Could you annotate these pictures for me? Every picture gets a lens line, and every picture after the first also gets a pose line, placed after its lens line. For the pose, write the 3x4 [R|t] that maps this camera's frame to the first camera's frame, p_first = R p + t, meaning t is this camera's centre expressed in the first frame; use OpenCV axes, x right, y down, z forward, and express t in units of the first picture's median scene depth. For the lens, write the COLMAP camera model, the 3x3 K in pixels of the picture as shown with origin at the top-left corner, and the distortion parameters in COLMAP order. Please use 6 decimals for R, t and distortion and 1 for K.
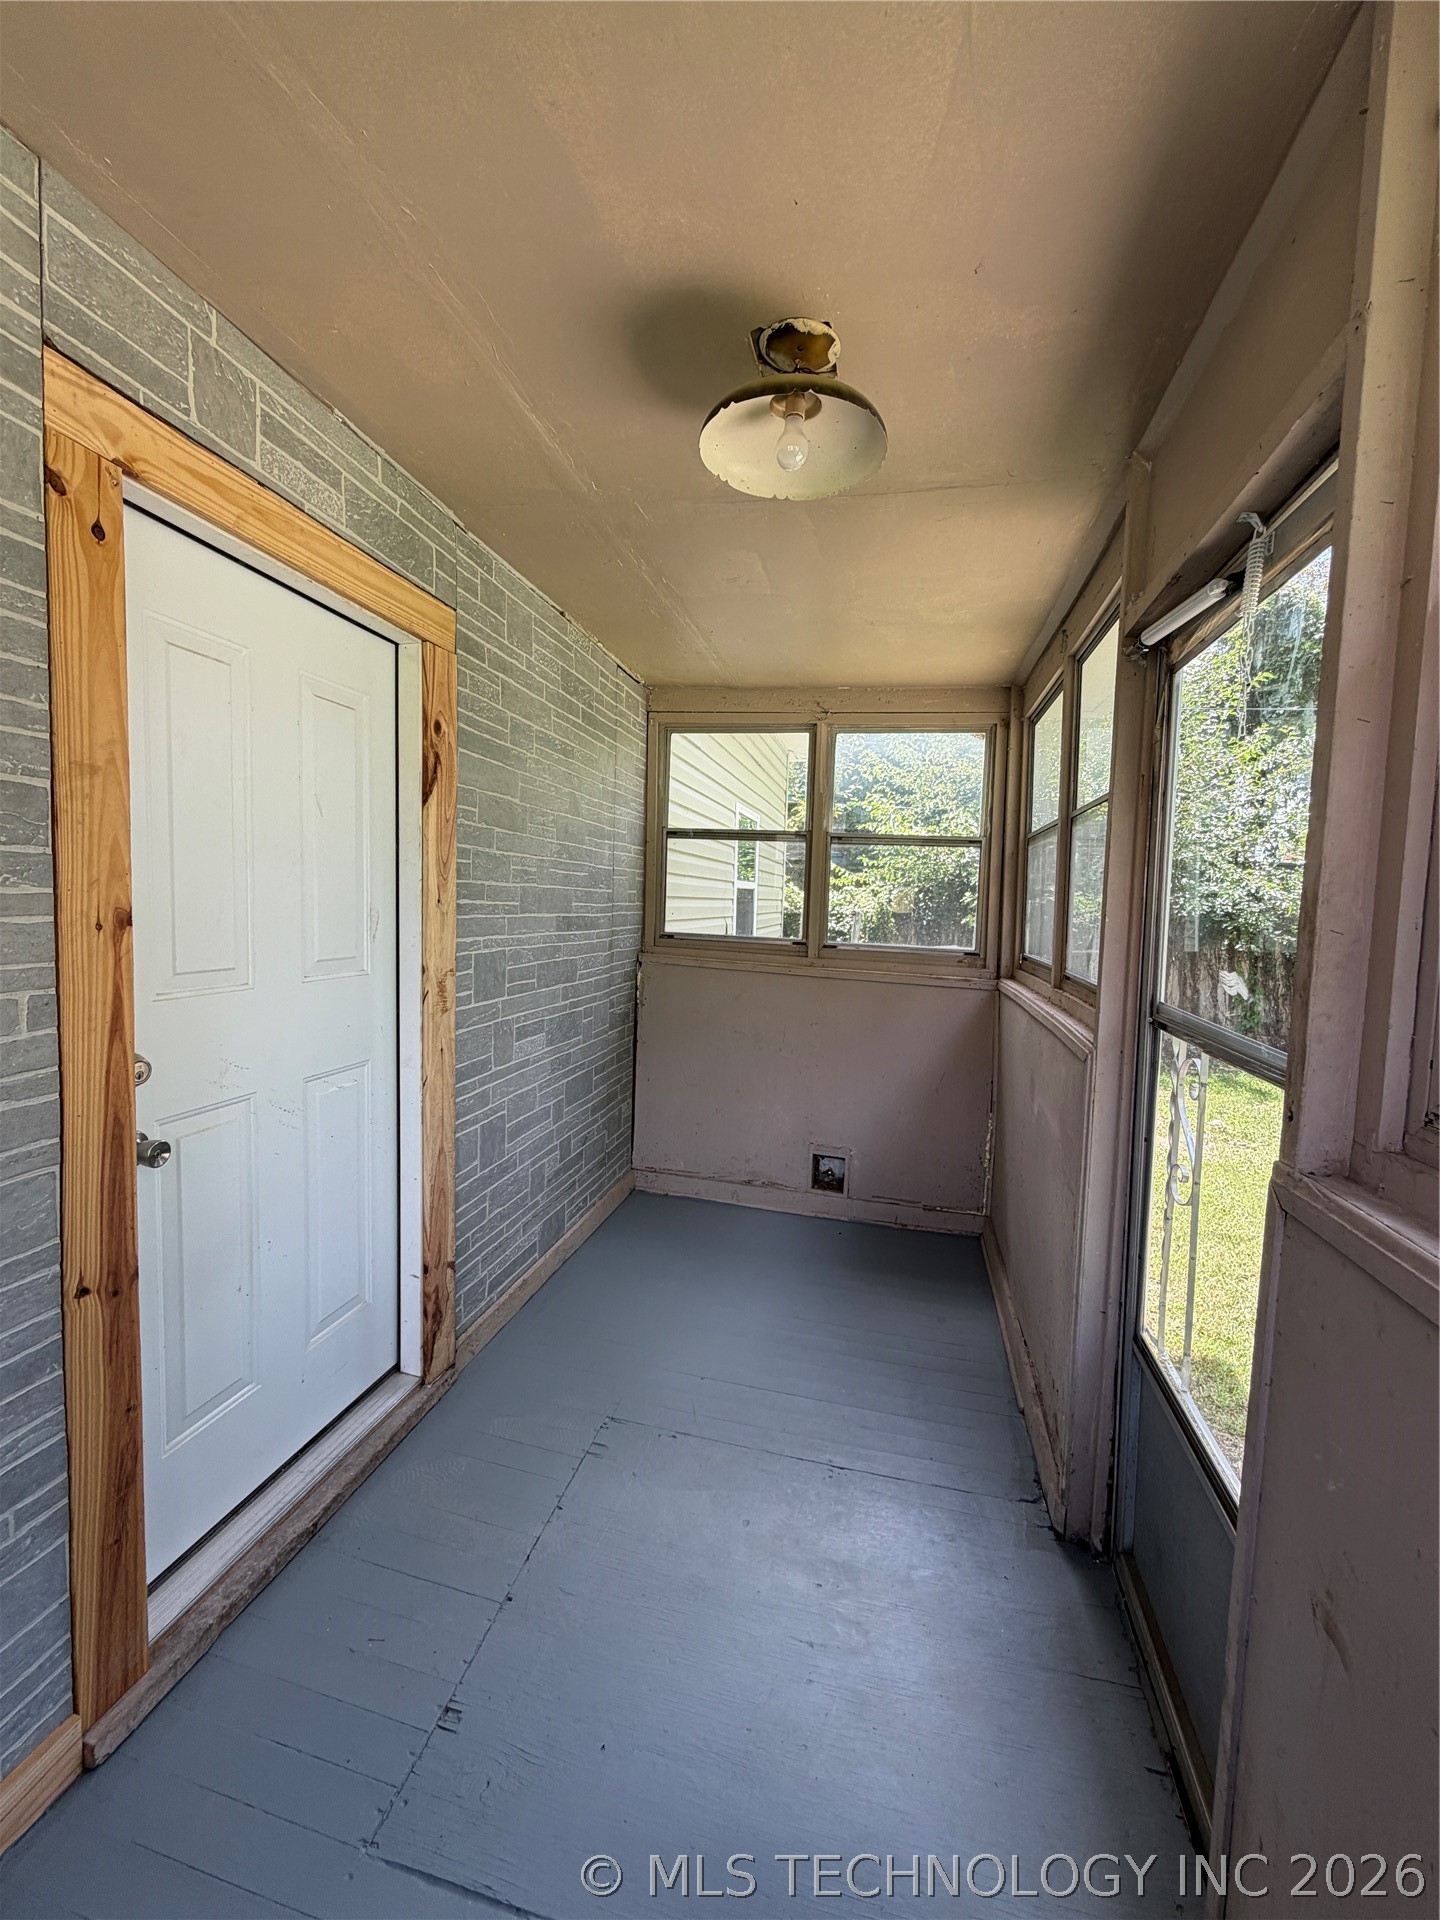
lens RADIAL K [[768.5, 0, 720.0], [0, 768.5, 960.0], [0, 0, 1]] dist [0.001221, 0.000597]
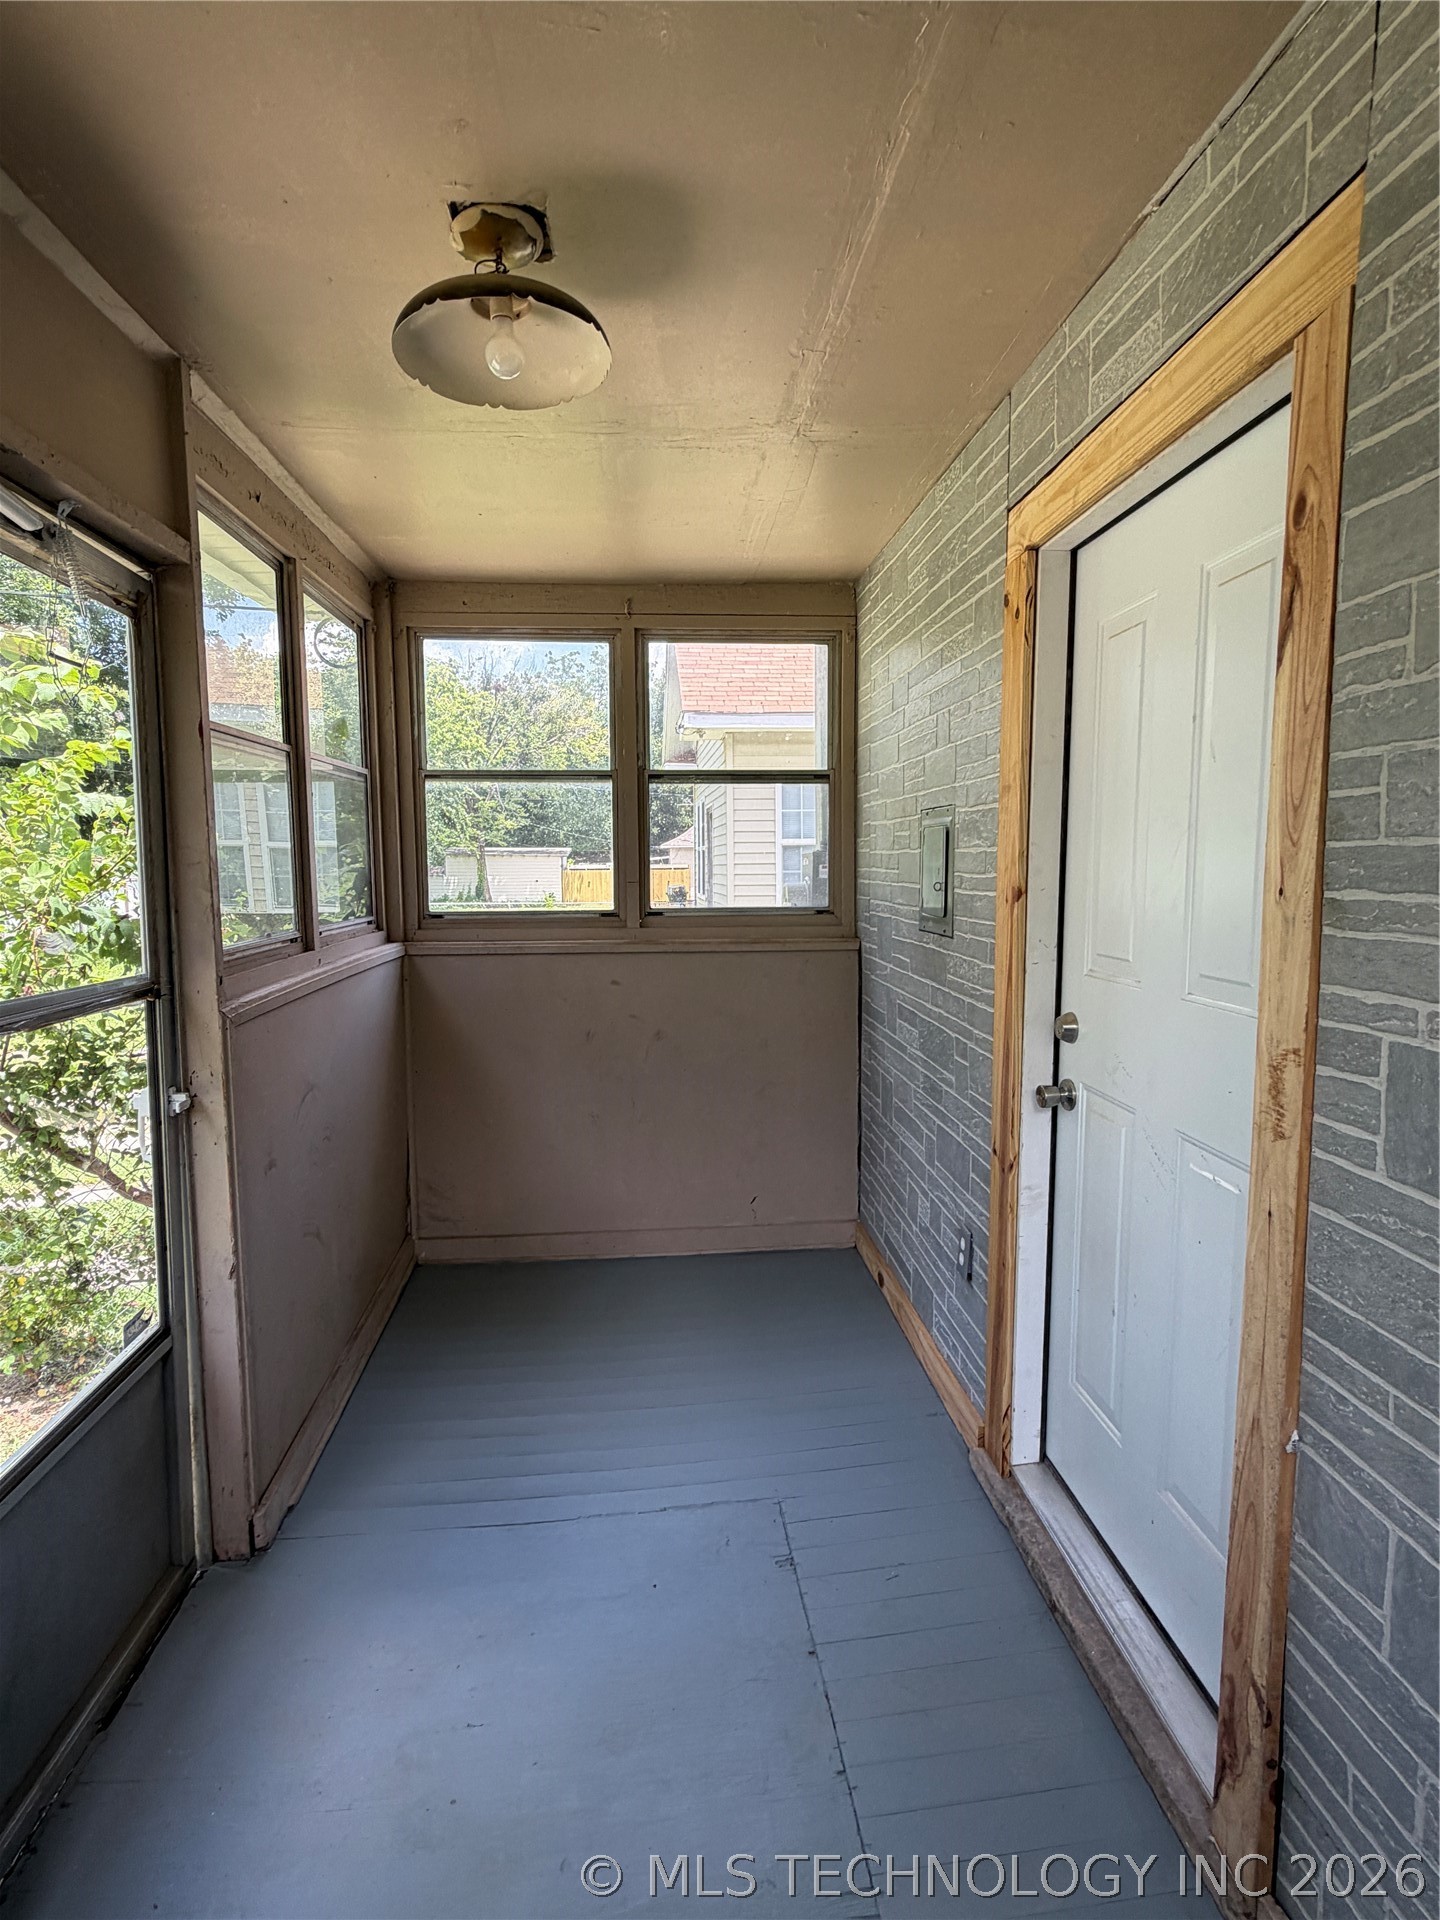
lens RADIAL K [[953.7, 0, 720.0], [0, 953.7, 960.0], [0, 0, 1]] dist [-0.000040, 0.000053]
pose [[-0.950019, 0.005493, -0.312142, 0.127824], [-0.047315, 0.985762, 0.161353, -0.108709], [0.308584, 0.168057, -0.936233, 1.384463]]
